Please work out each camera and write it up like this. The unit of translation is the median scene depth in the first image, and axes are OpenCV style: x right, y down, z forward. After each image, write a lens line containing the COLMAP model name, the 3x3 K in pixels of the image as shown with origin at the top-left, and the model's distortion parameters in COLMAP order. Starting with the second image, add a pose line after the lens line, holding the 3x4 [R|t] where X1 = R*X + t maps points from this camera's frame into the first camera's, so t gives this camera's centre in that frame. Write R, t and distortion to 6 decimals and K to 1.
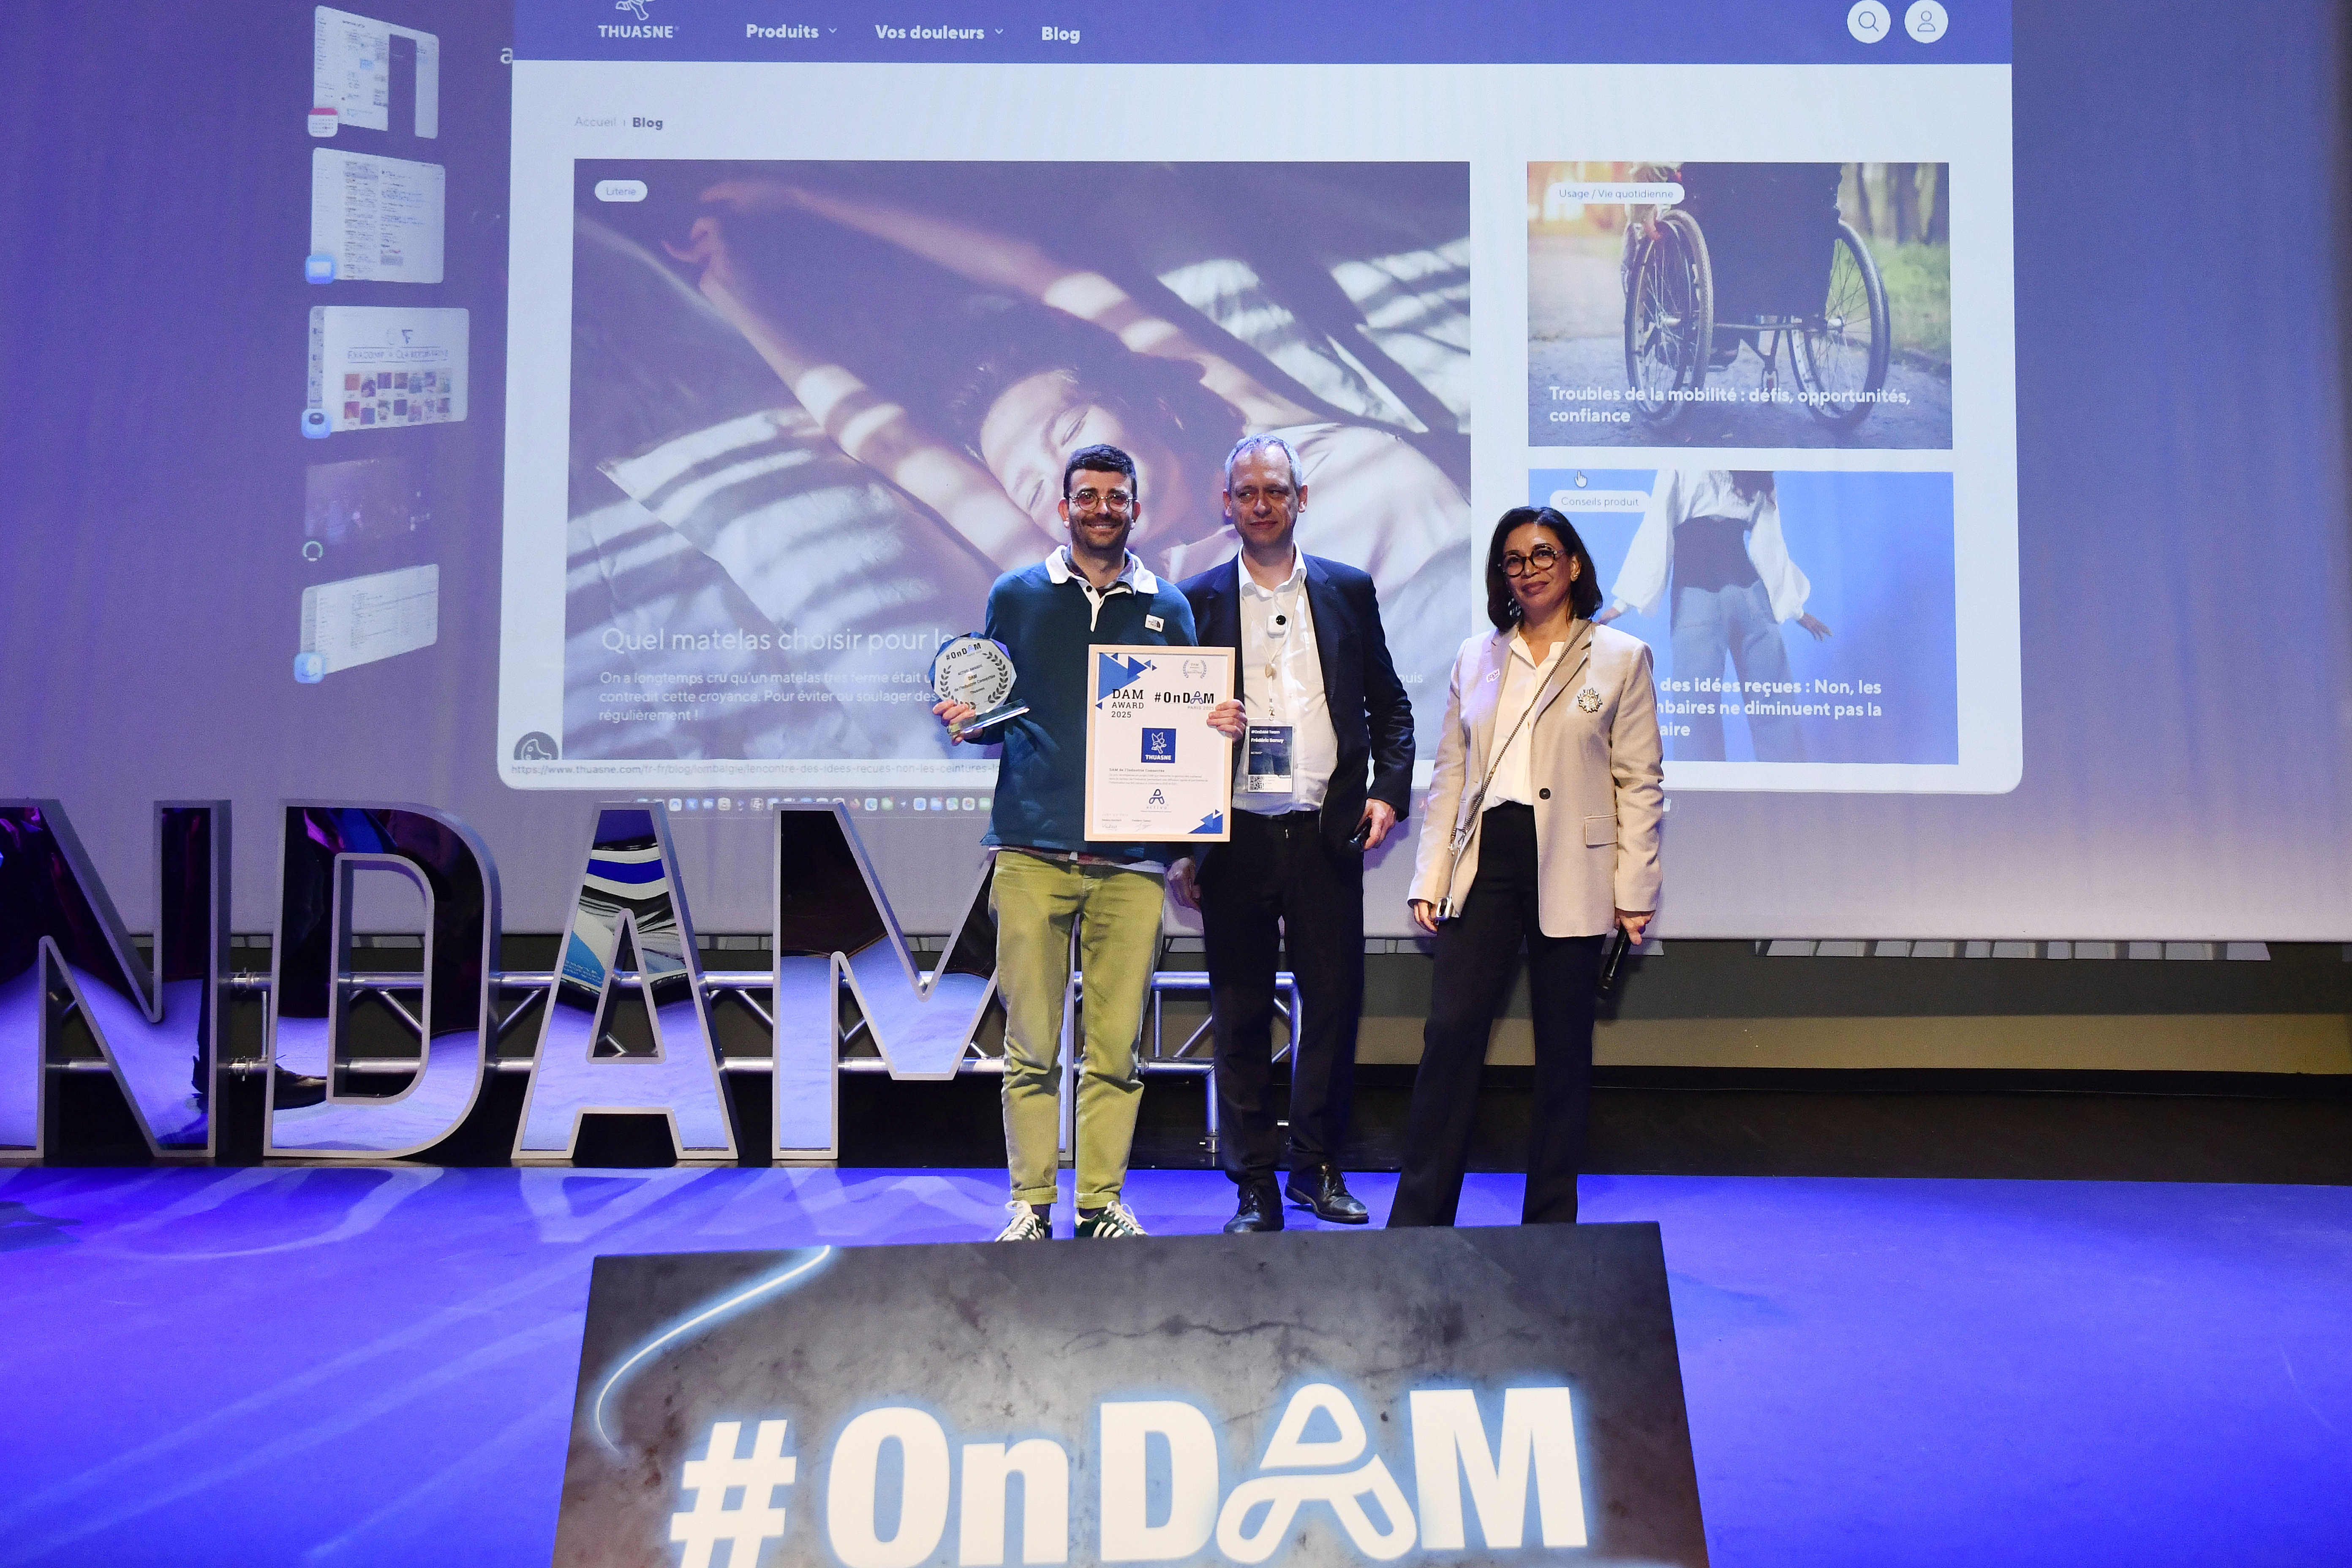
lens RADIAL K [[2829.2, 0, 1188.4], [0, 2829.2, 723.3], [0, 0, 1]] dist [0.105939, 0.000000]
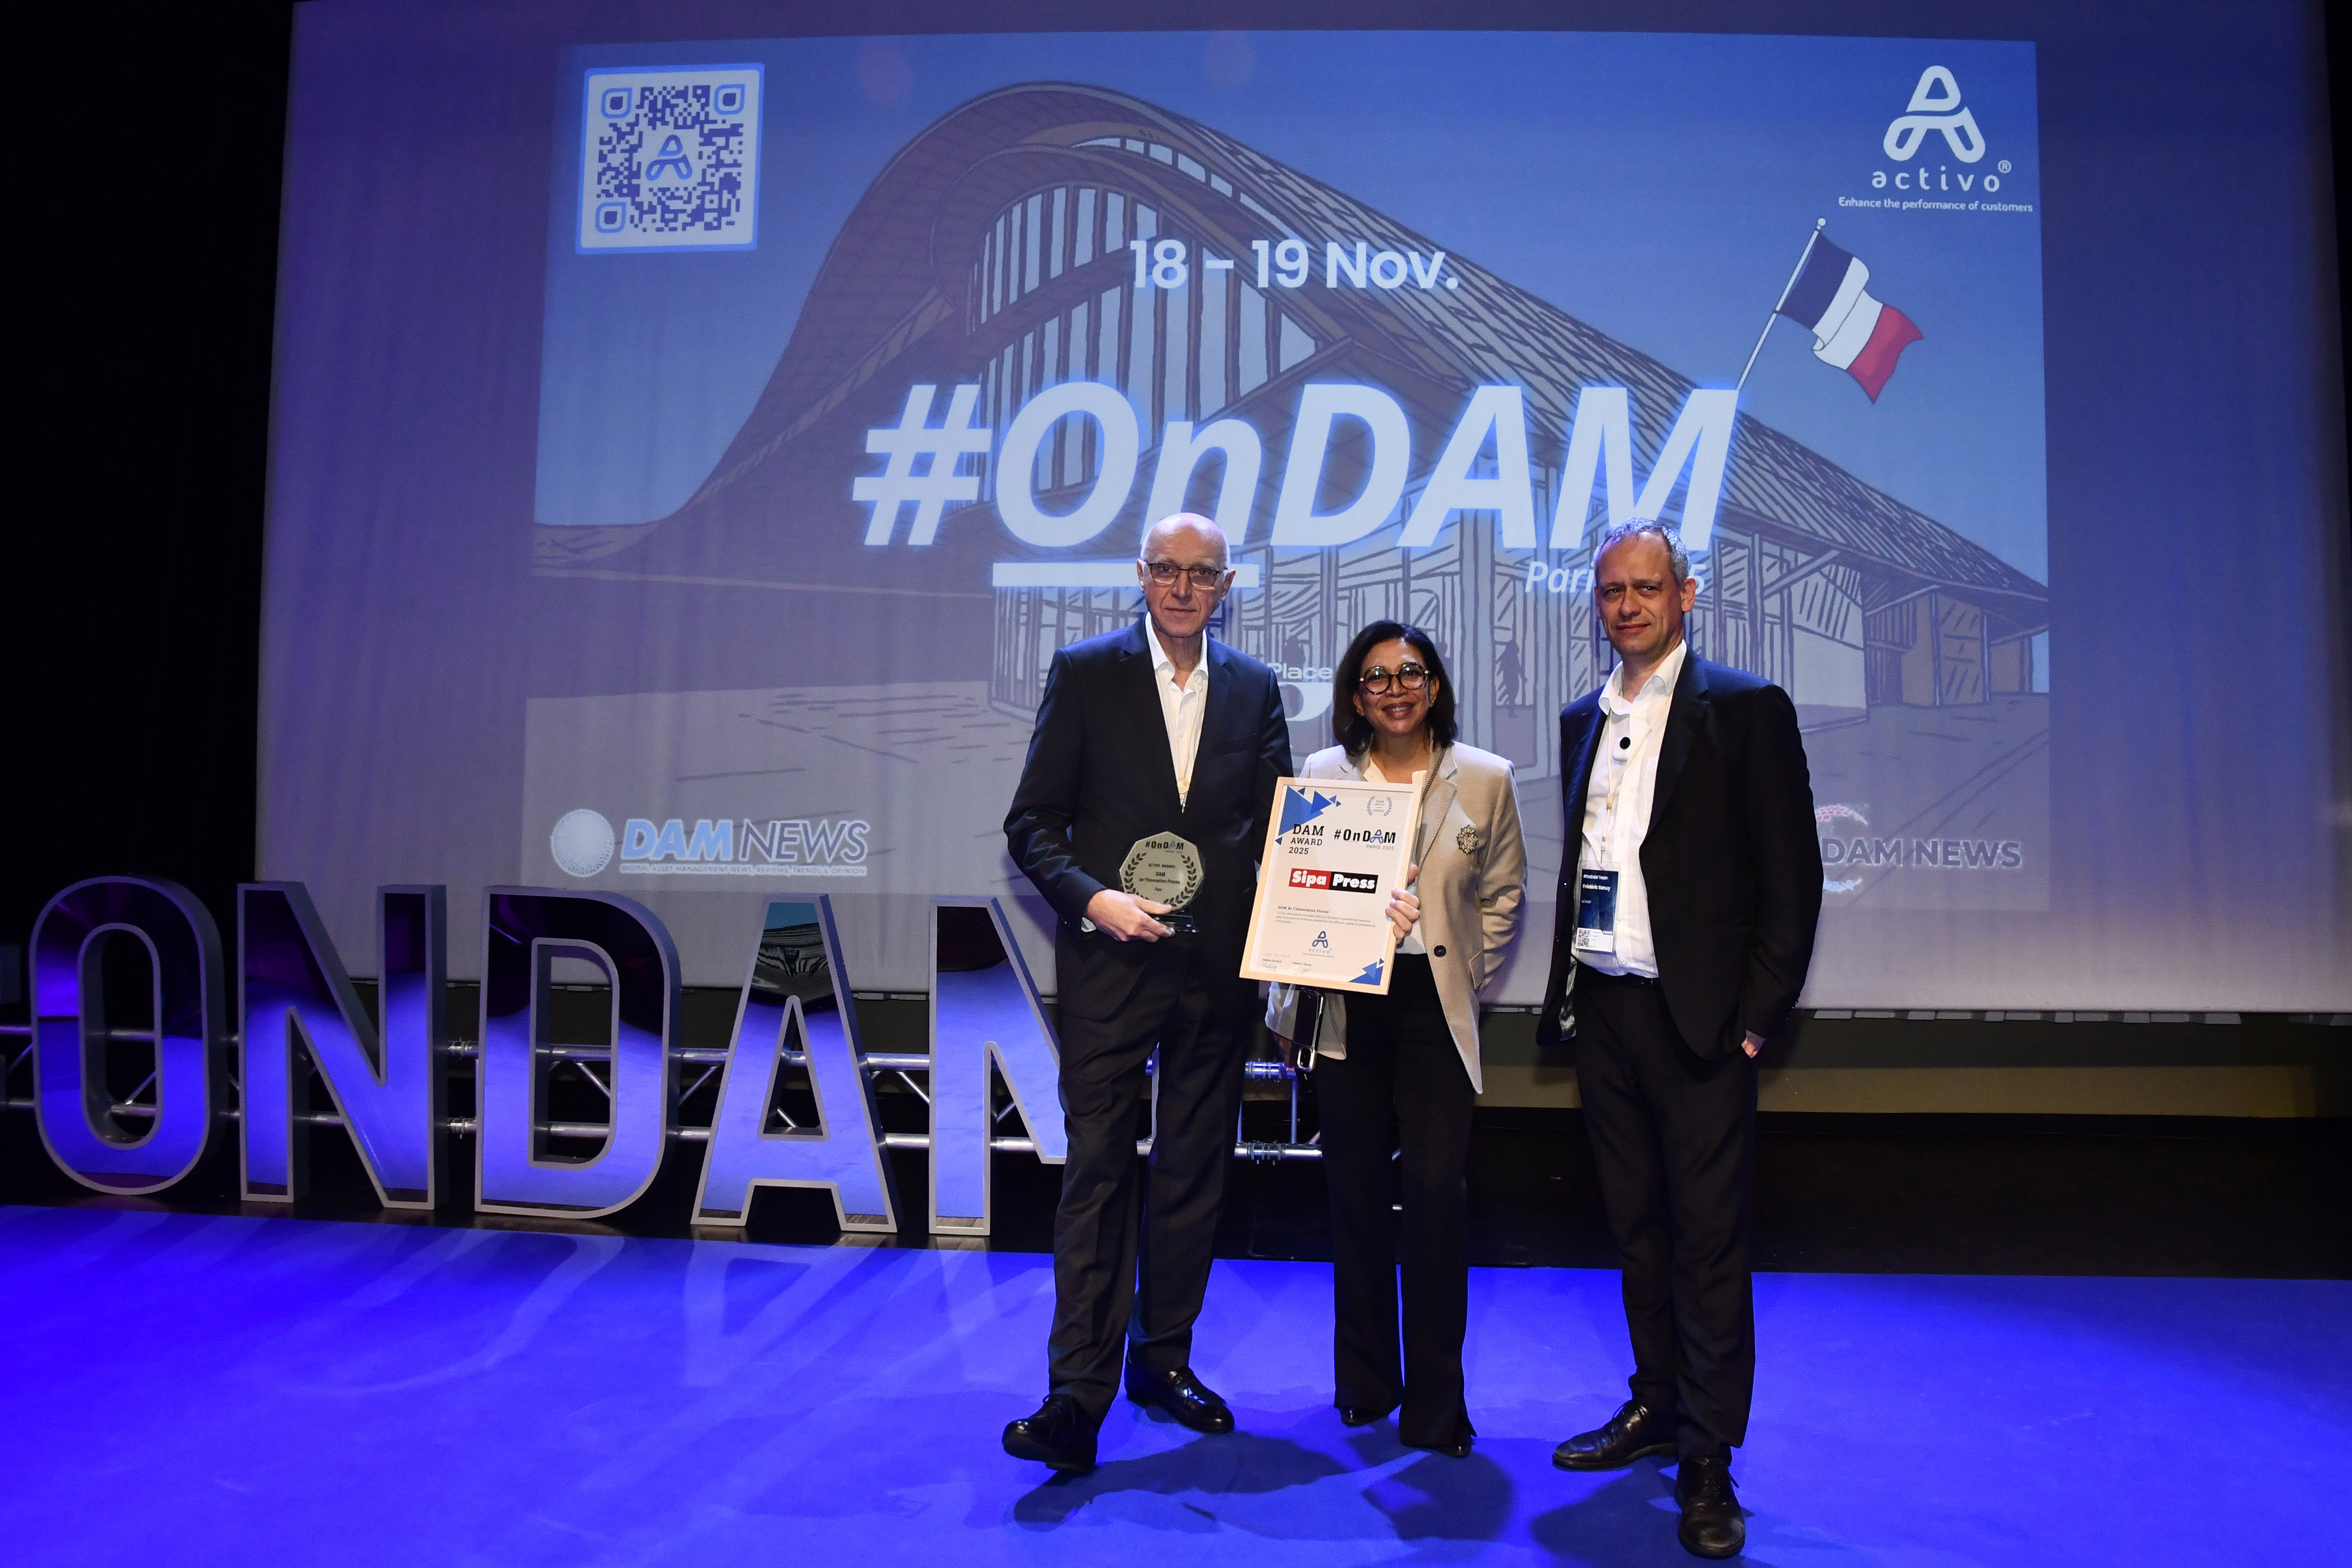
lens RADIAL K [[1773.0, 0, 1130.7], [0, 1773.0, 809.5], [0, 0, 1]] dist [-0.112649, 0.051695]
pose [[0.998532, 0.010388, -0.053152, -0.038086], [-0.008930, 0.999579, 0.027605, -0.023013], [0.053417, -0.027090, 0.998205, 0.353712]]
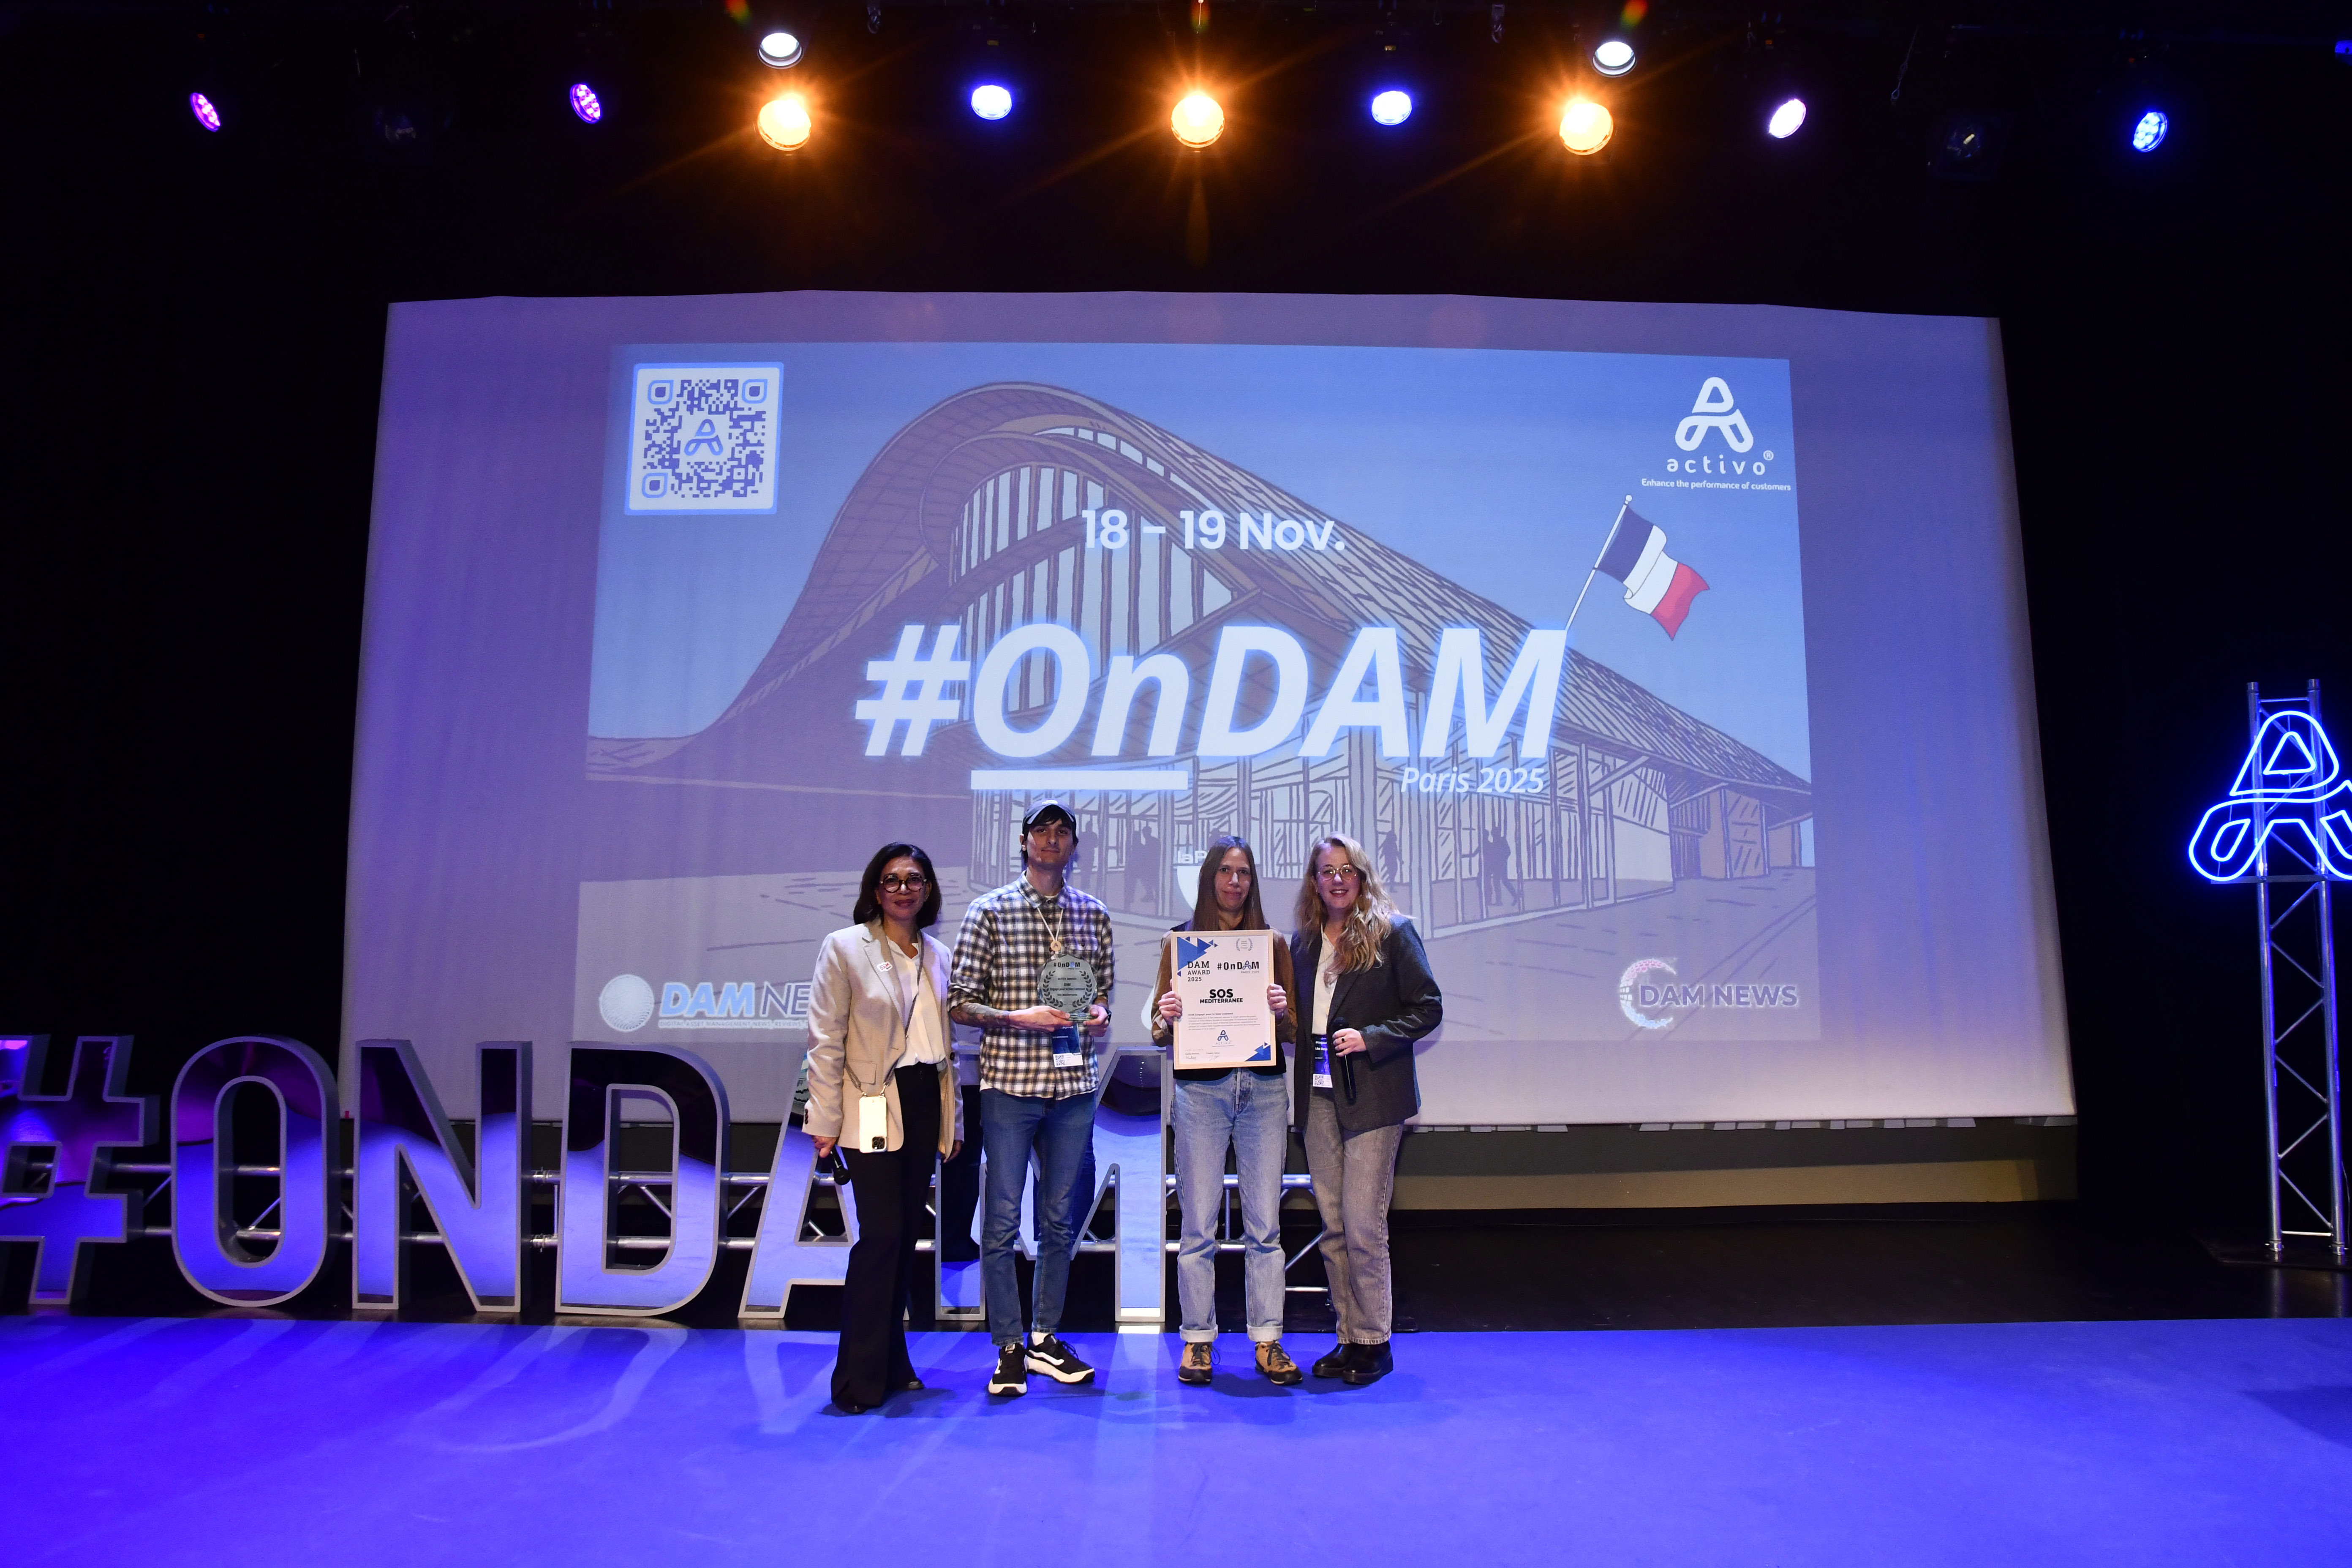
lens RADIAL K [[1681.2, 0, 1177.3], [0, 1681.2, 808.0], [0, 0, 1]] dist [-0.114066, 0.049261]
pose [[0.999599, 0.000667, 0.028305, -0.056397], [0.000907, 0.998455, -0.055568, -0.039381], [-0.028299, 0.055571, 0.998054, 0.220490]]
